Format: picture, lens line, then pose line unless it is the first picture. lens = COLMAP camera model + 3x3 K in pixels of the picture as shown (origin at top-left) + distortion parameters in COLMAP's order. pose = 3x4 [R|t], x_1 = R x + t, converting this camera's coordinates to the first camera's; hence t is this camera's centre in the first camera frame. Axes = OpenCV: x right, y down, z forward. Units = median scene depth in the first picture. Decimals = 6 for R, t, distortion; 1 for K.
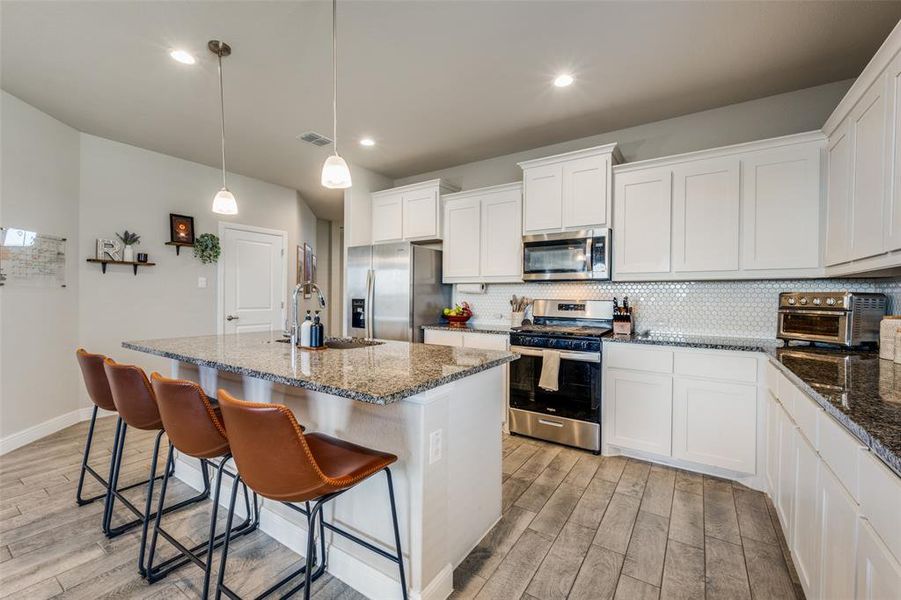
lens RADIAL K [[377.5, 0, 449.2], [0, 377.5, 300.8], [0, 0, 1]] dist [0.001550, 0.000146]
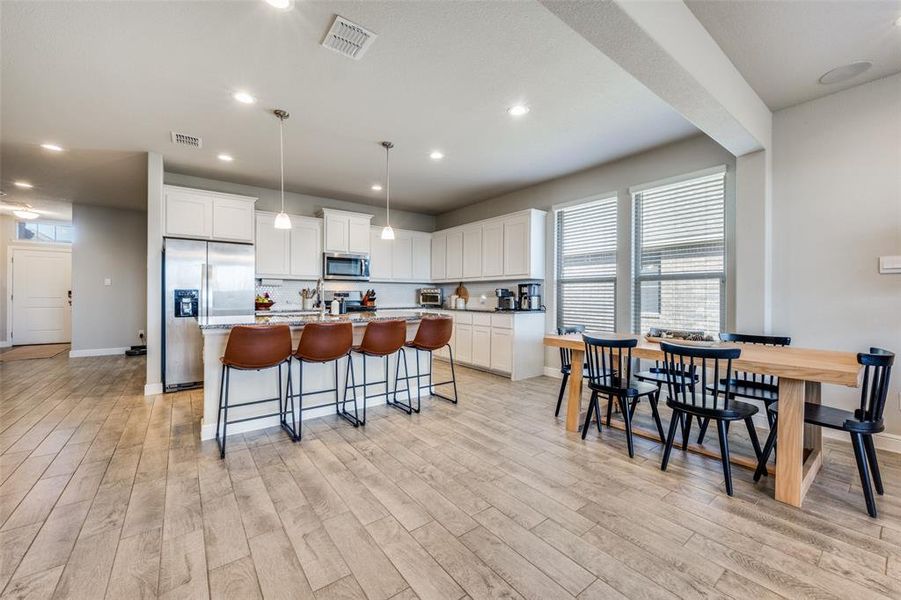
lens RADIAL K [[352.8, 0, 451.5], [0, 352.8, 295.8], [0, 0, 1]] dist [-0.001407, 0.000158]
pose [[0.326202, -0.008551, 0.945261, -1.212347], [0.014103, 0.999892, 0.004178, 0.023002], [-0.945195, 0.011968, 0.326287, -0.034878]]
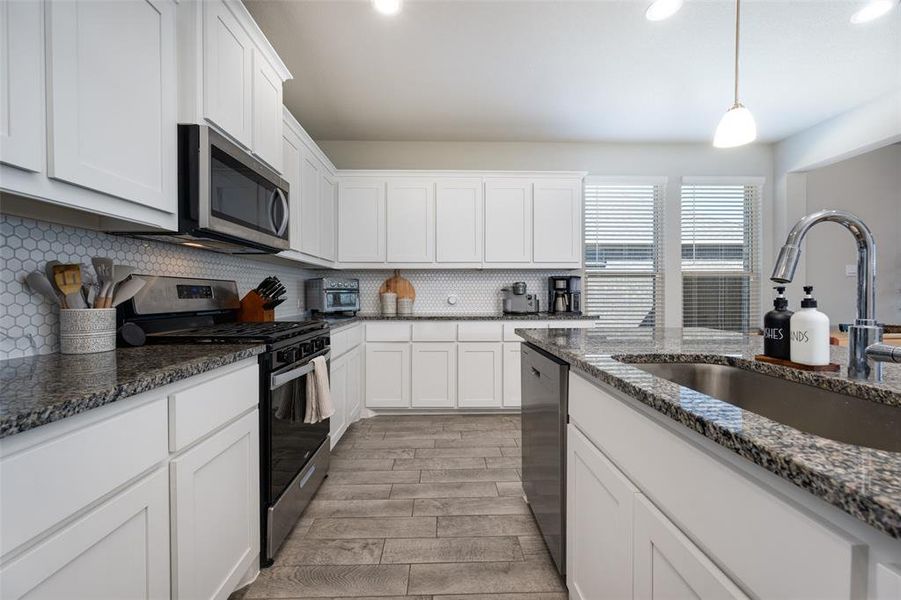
lens RADIAL K [[352.8, 0, 454.4], [0, 352.8, 294.7], [0, 0, 1]] dist [-0.001407, 0.000158]
pose [[-0.575760, -0.008973, 0.817569, -0.332316], [0.009731, 0.999794, 0.017825, 0.017682], [-0.817561, 0.018218, -0.575554, 1.105774]]
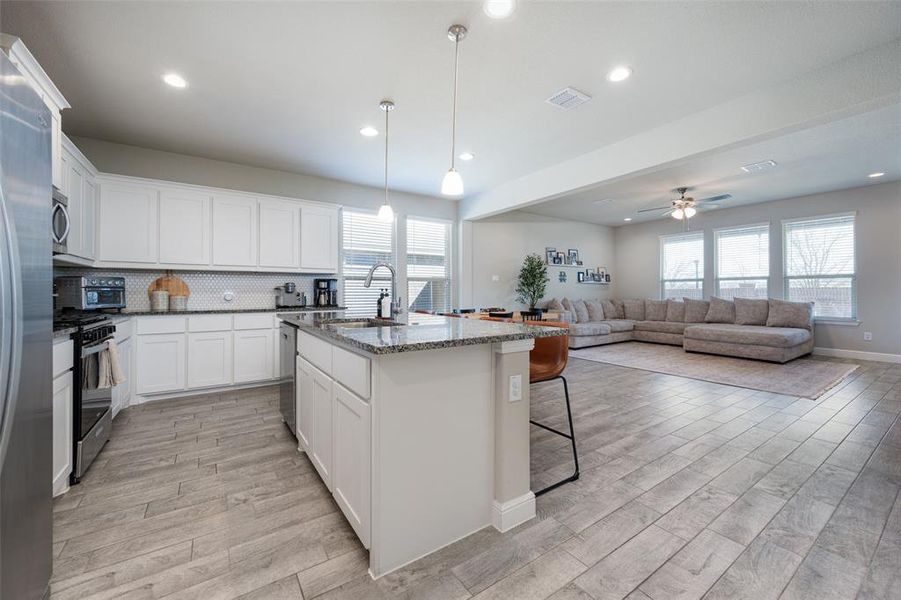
lens RADIAL K [[352.8, 0, 446.3], [0, 352.8, 289.7], [0, 0, 1]] dist [-0.001407, 0.000158]
pose [[-0.918994, -0.003861, 0.394252, -0.695594], [0.000299, 0.999945, 0.010489, 0.013246], [-0.394271, 0.009757, -0.918942, 1.366993]]
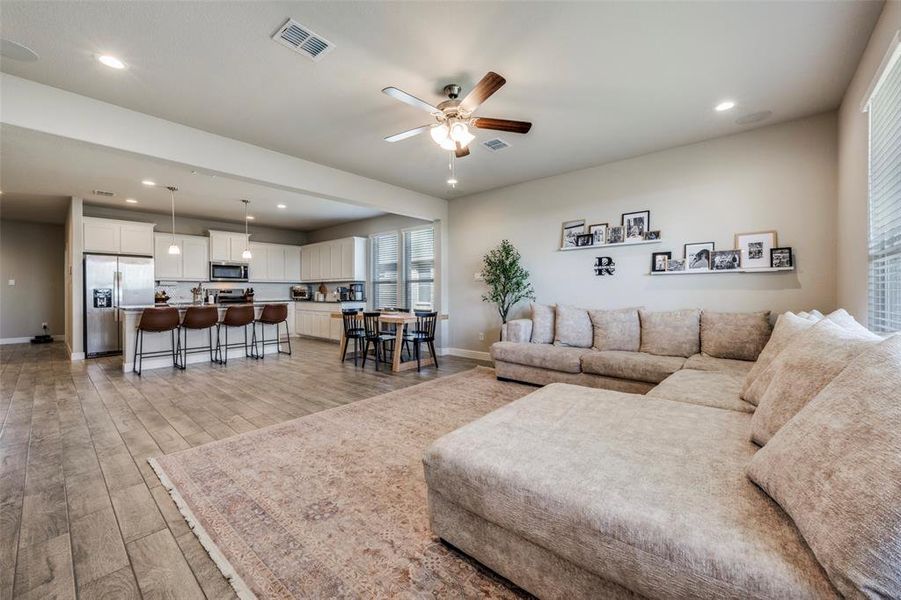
lens RADIAL K [[352.8, 0, 449.4], [0, 352.8, 293.2], [0, 0, 1]] dist [-0.001407, 0.000158]
pose [[0.131673, -0.014215, 0.991191, -1.964371], [0.019563, 0.999740, 0.011739, 0.029565], [-0.991100, 0.017845, 0.131917, -0.823680]]
